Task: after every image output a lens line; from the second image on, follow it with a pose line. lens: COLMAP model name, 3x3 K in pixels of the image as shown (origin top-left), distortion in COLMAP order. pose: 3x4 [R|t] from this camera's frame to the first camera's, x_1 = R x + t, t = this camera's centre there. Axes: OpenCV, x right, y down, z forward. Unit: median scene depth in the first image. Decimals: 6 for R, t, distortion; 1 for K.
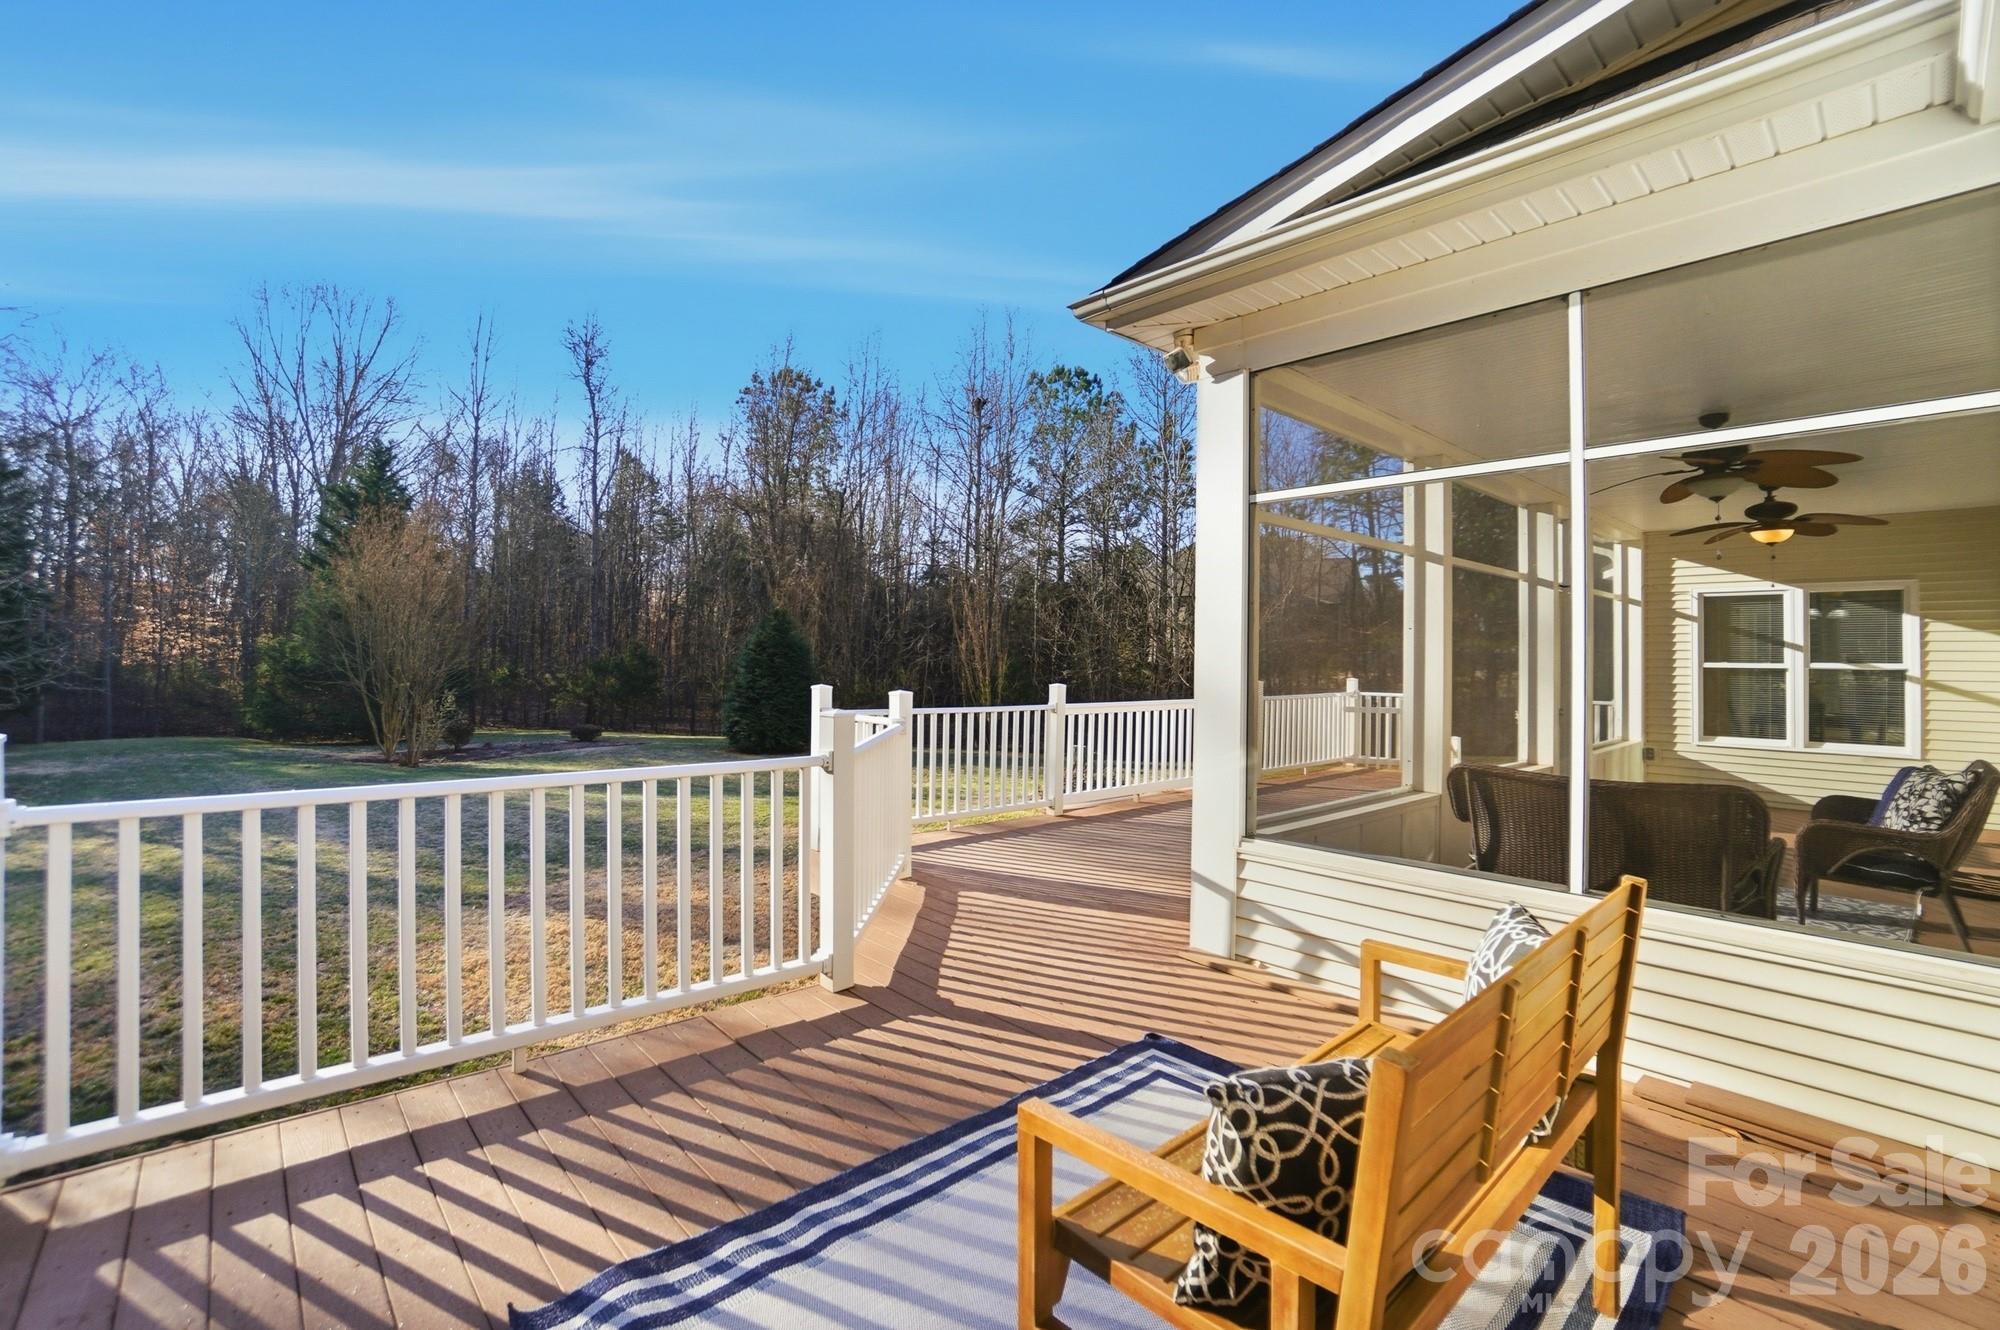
lens RADIAL K [[887.3, 0, 997.6], [0, 887.3, 657.0], [0, 0, 1]] dist [-0.064648, 0.027894]
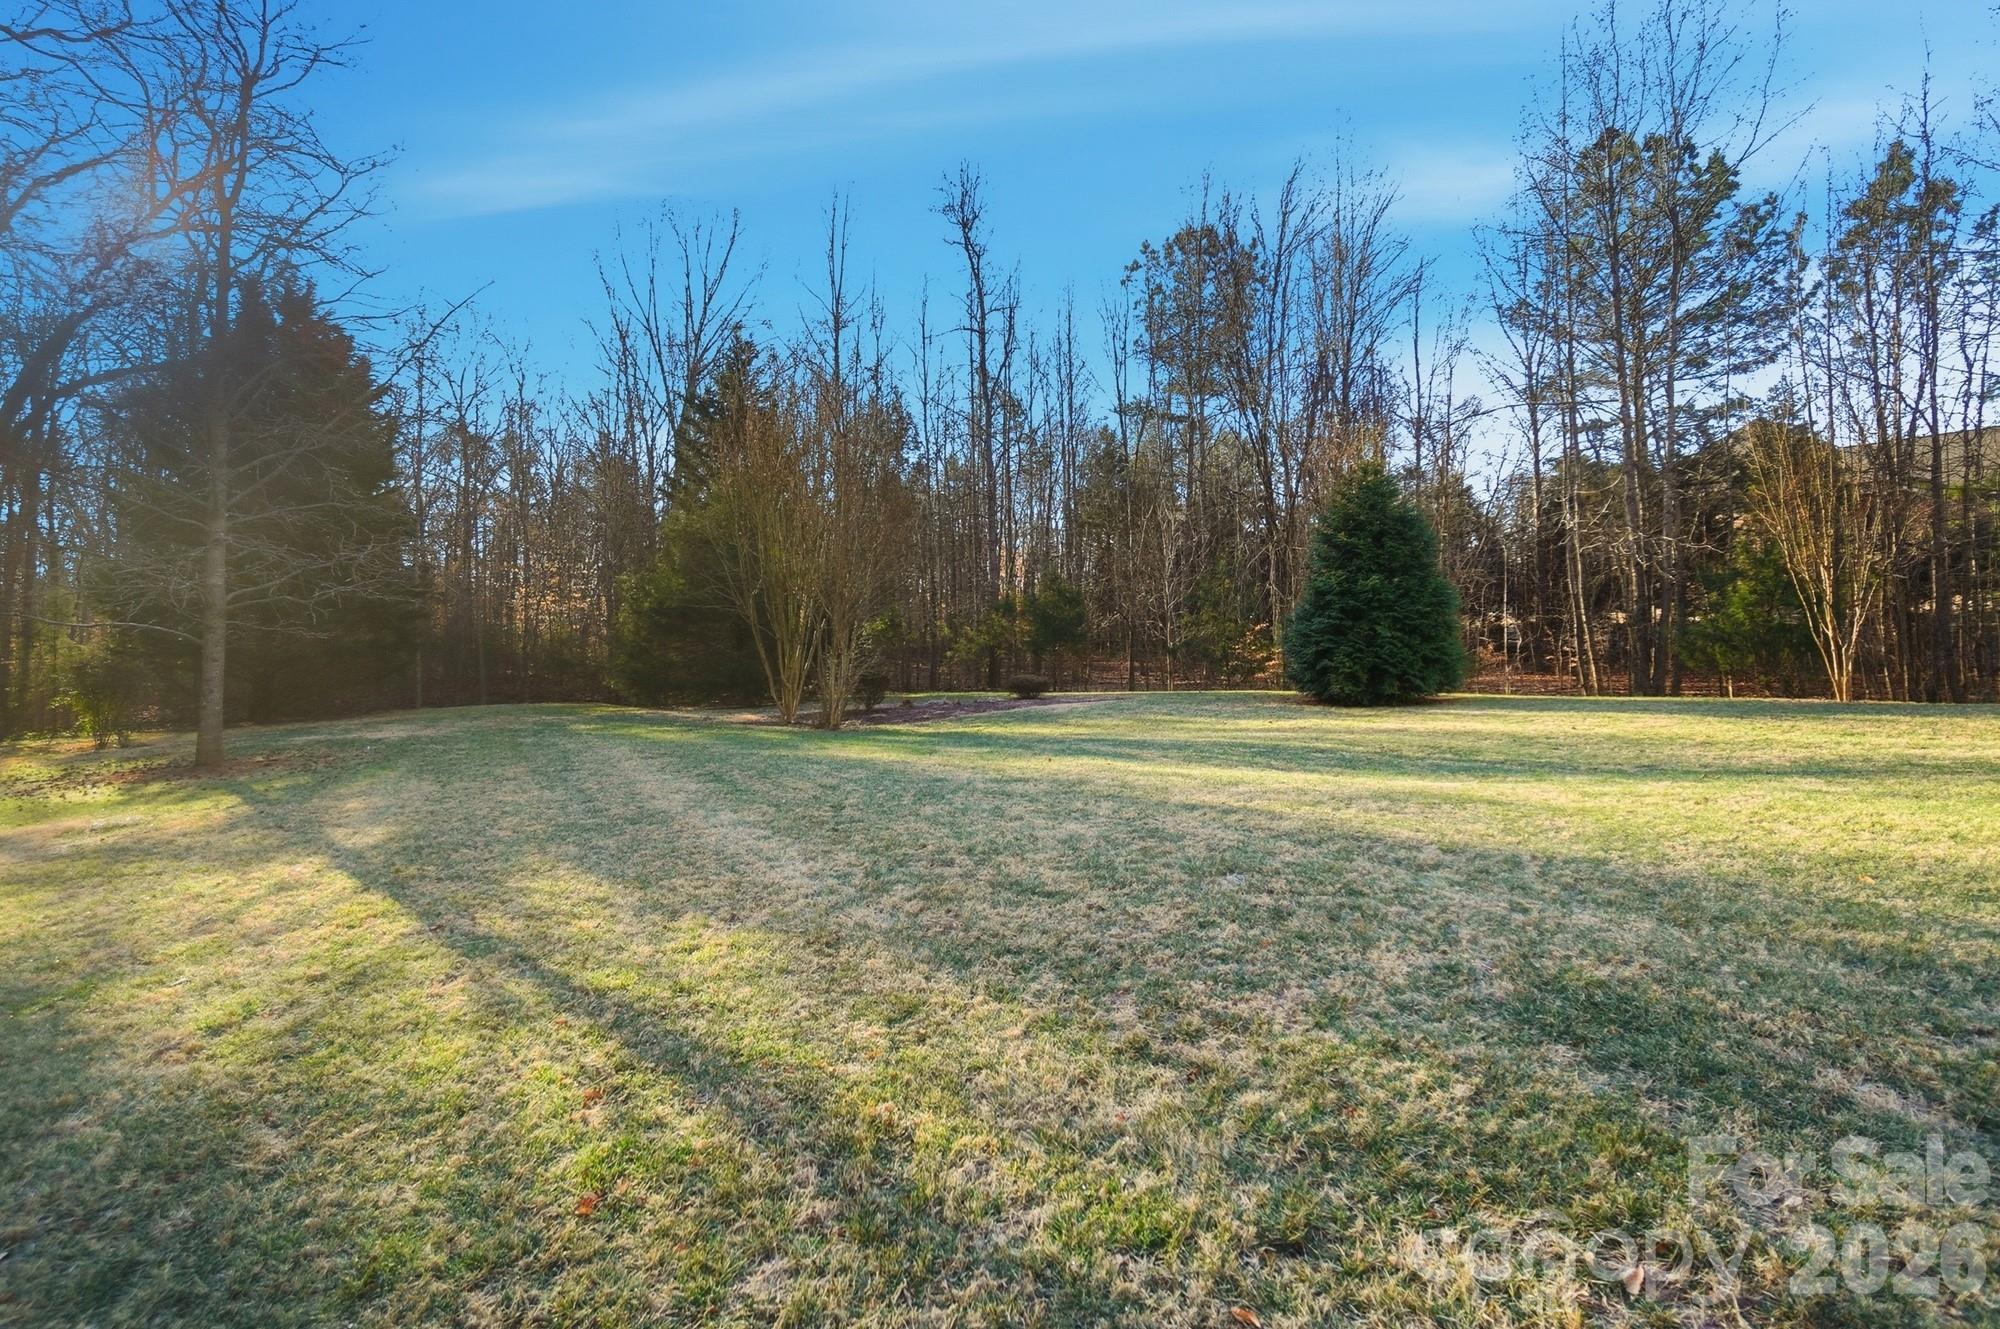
lens RADIAL K [[887.3, 0, 997.6], [0, 887.3, 656.5], [0, 0, 1]] dist [-0.064648, 0.027894]
pose [[0.950736, -0.031908, -0.308355, -0.202130], [0.037684, 0.999208, 0.012792, 0.039035], [0.307703, -0.023782, 0.951185, 0.239337]]
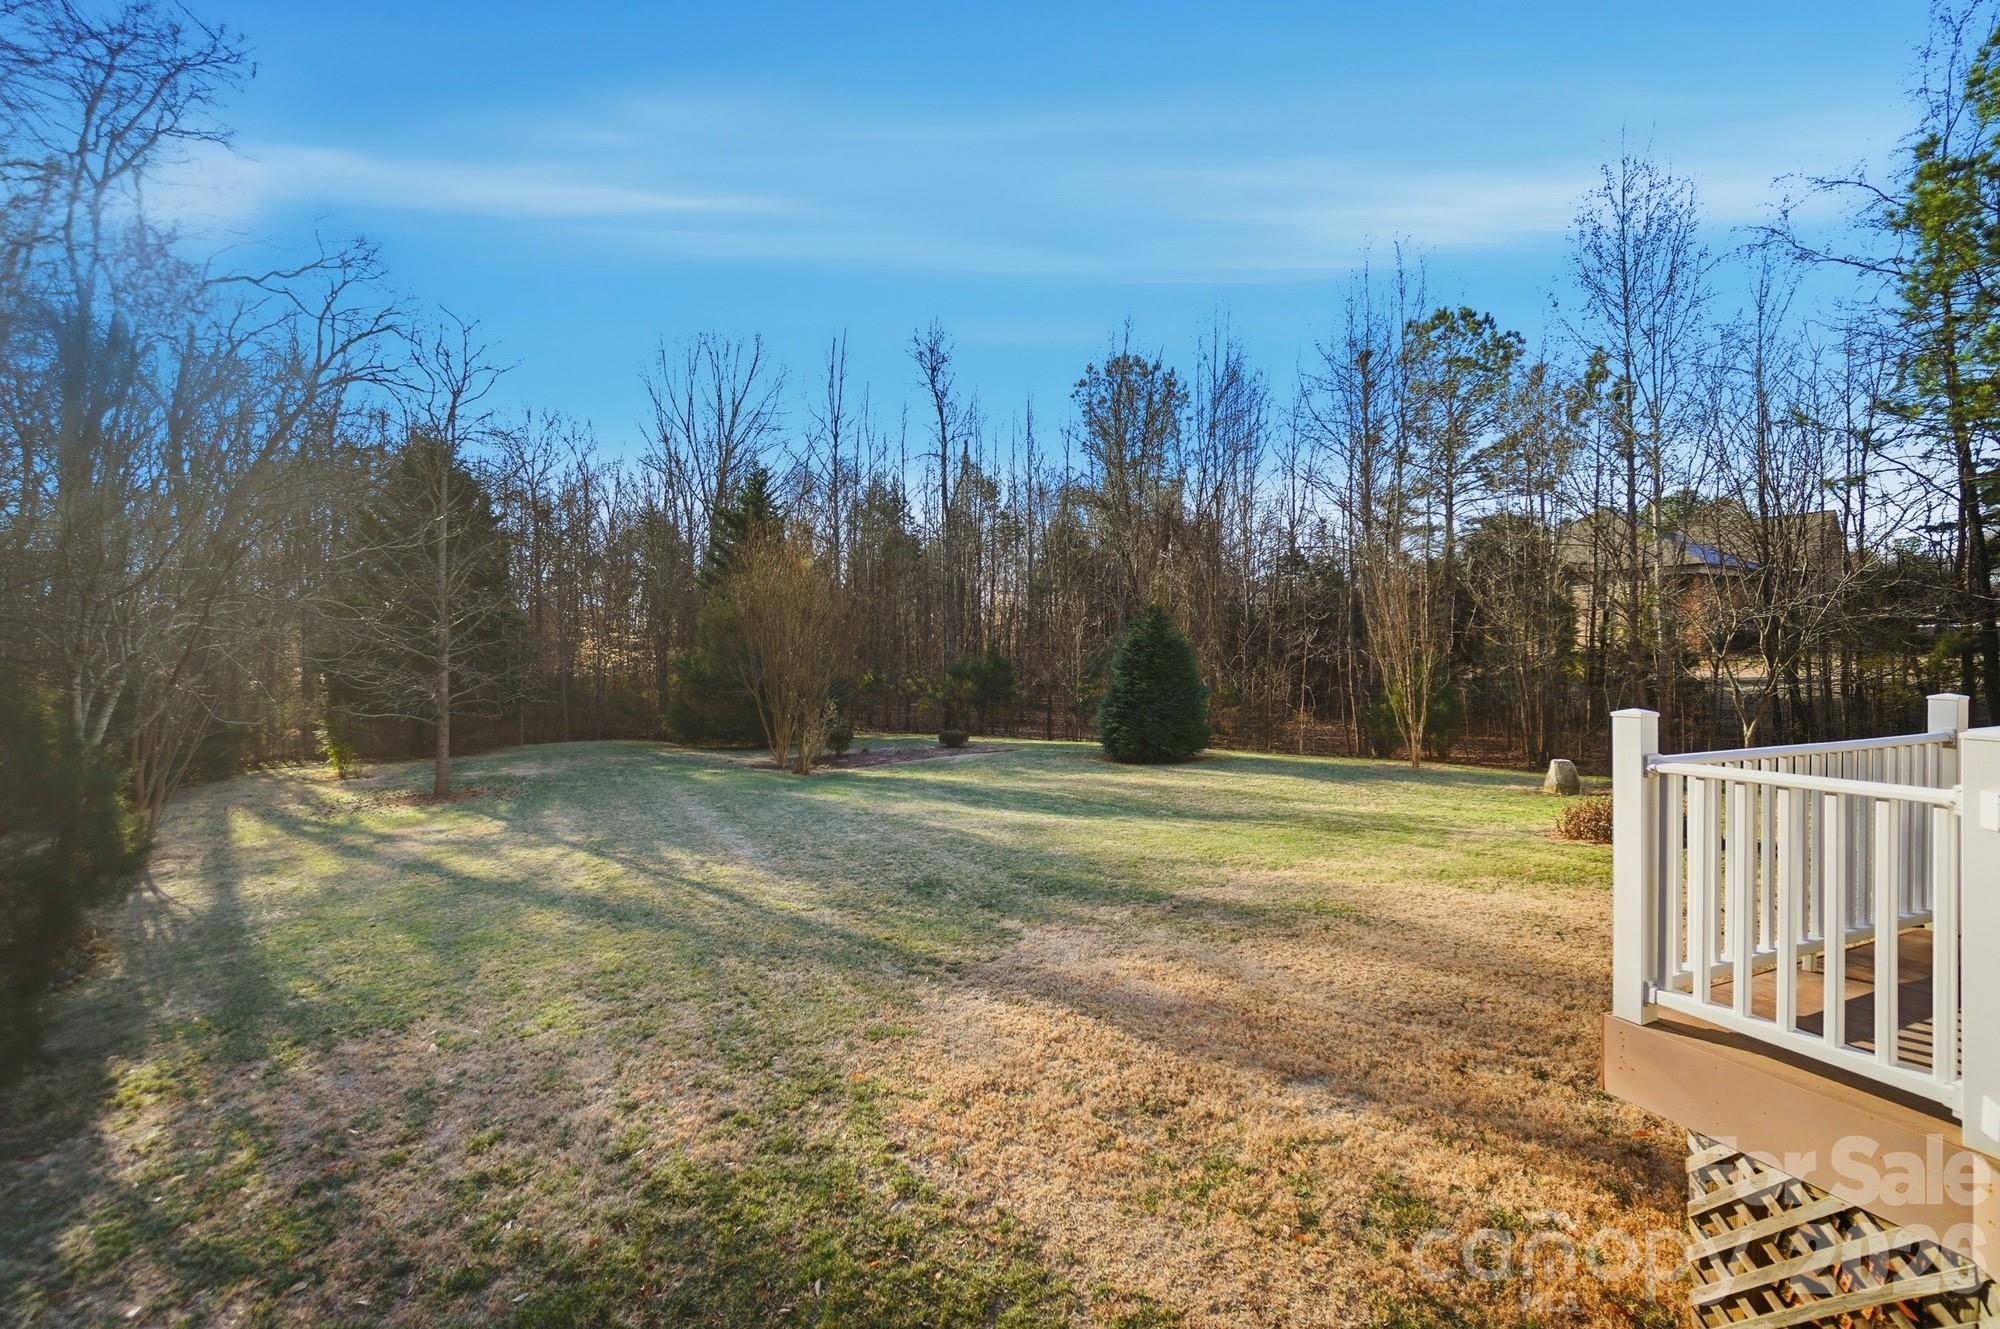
lens RADIAL K [[867.6, 0, 1004.6], [0, 867.6, 682.7], [0, 0, 1]] dist [-0.029927, 0.000017]
pose [[0.943836, -0.015045, -0.330070, -0.065691], [0.025596, 0.999290, 0.027641, -0.001269], [0.329420, -0.034537, 0.943552, 0.068889]]
